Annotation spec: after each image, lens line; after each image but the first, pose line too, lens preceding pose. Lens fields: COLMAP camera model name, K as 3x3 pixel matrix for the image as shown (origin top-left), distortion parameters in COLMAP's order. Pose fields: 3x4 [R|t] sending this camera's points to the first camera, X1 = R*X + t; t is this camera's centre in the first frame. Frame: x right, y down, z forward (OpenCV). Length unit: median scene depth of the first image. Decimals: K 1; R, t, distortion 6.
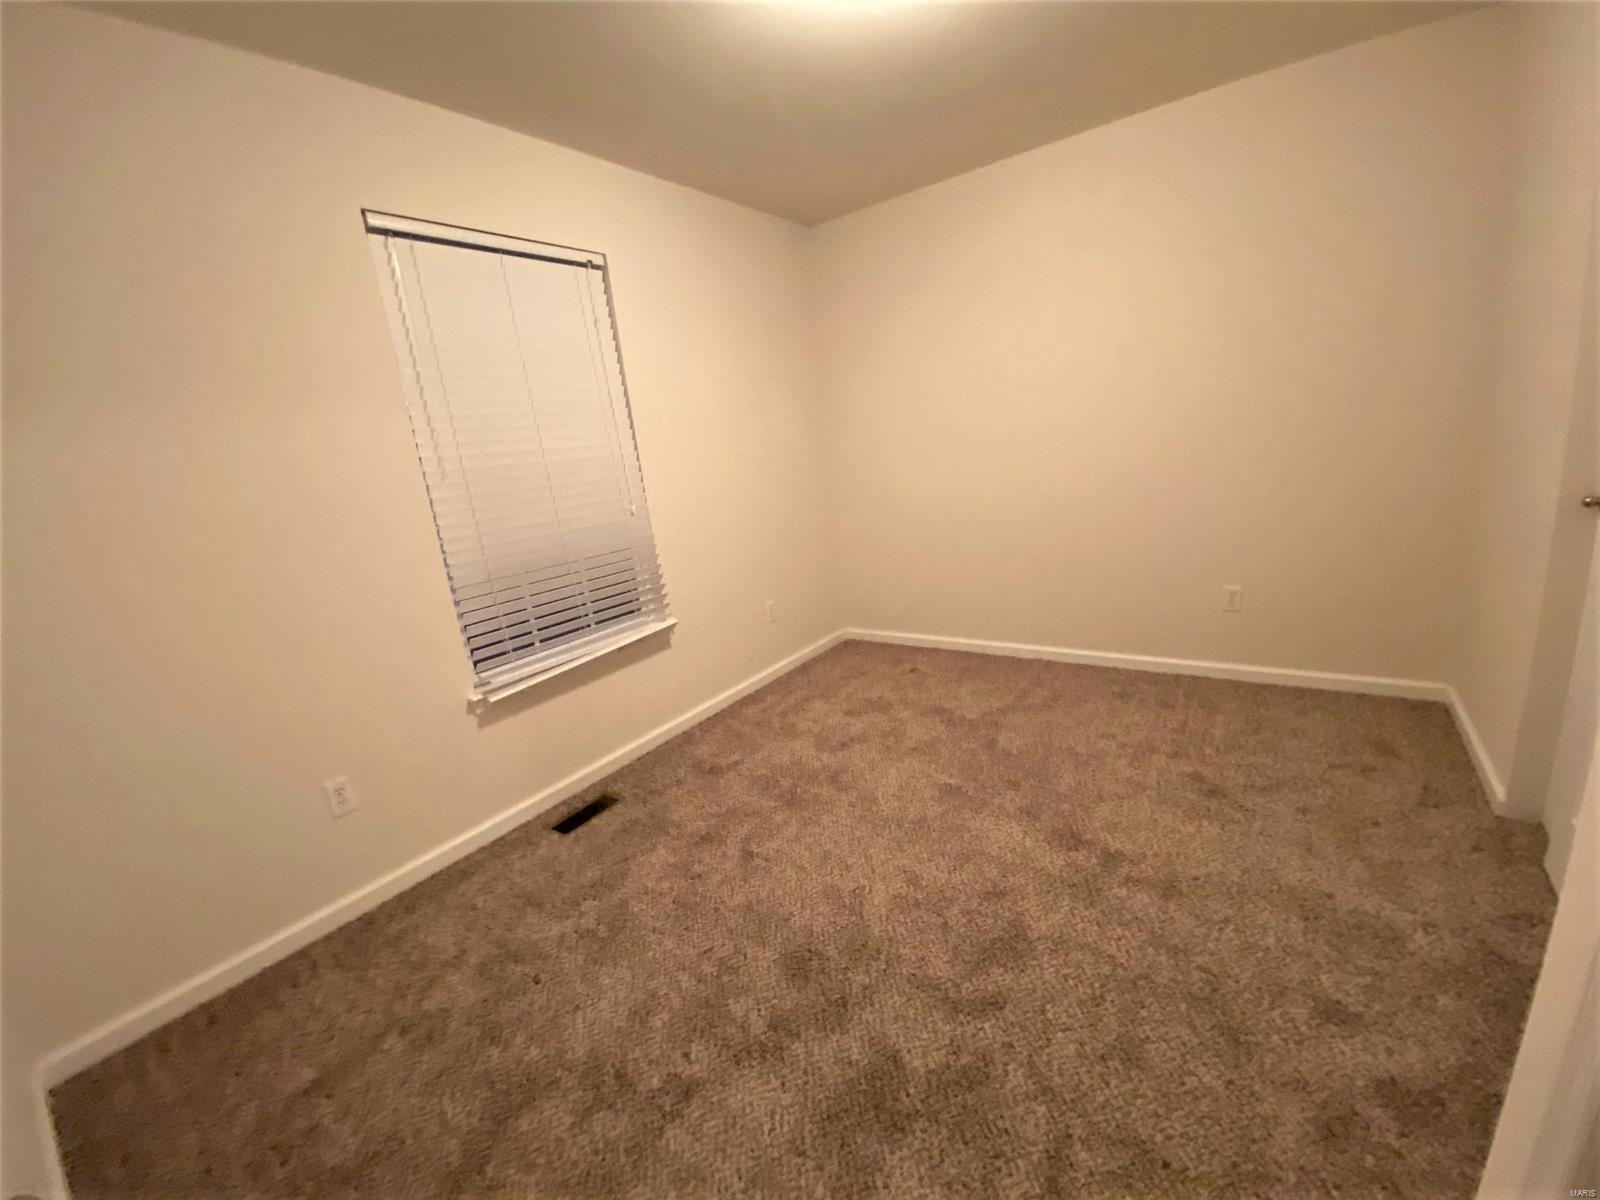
lens RADIAL K [[650.9, 0, 791.5], [0, 650.9, 600.6], [0, 0, 1]] dist [0.036472, -0.028248]
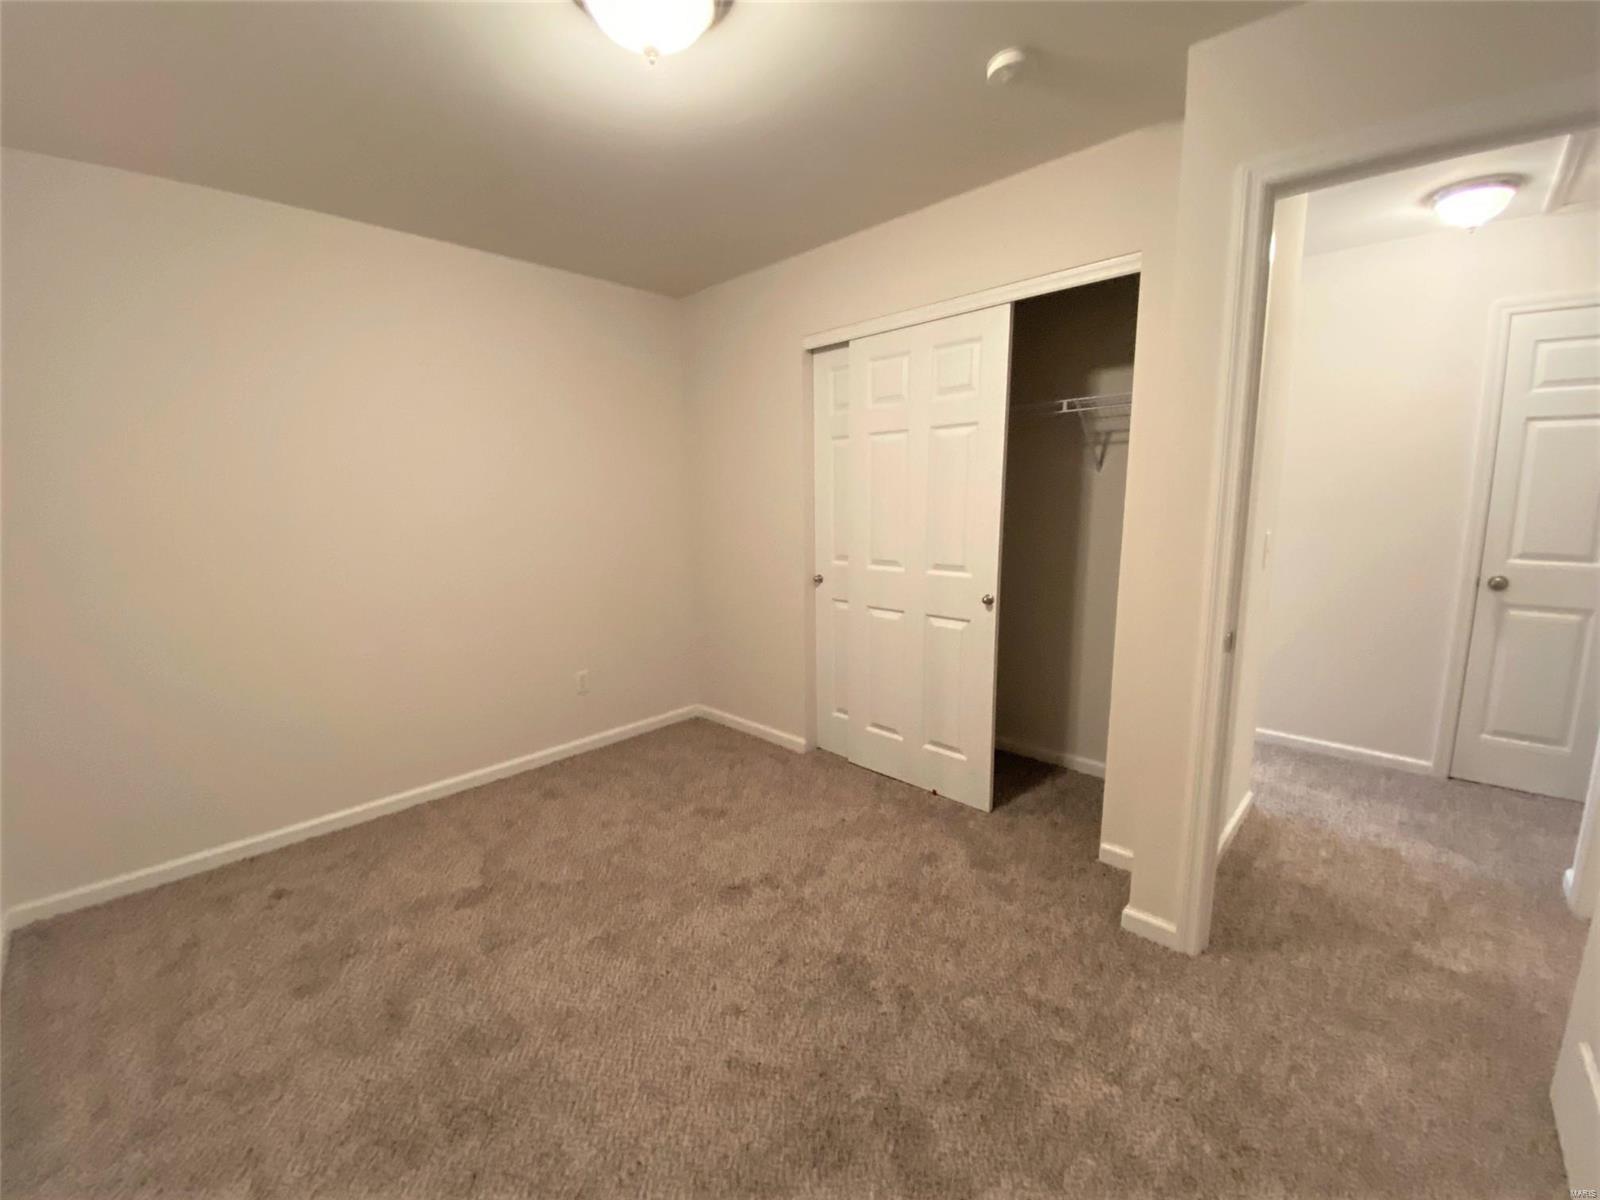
lens RADIAL K [[650.9, 0, 791.5], [0, 650.9, 600.6], [0, 0, 1]] dist [0.036472, -0.028248]
pose [[0.136406, -0.053618, 0.989201, -0.485192], [0.235339, 0.971703, 0.020218, -0.089657], [-0.962294, 0.230039, 0.145165, 0.481300]]
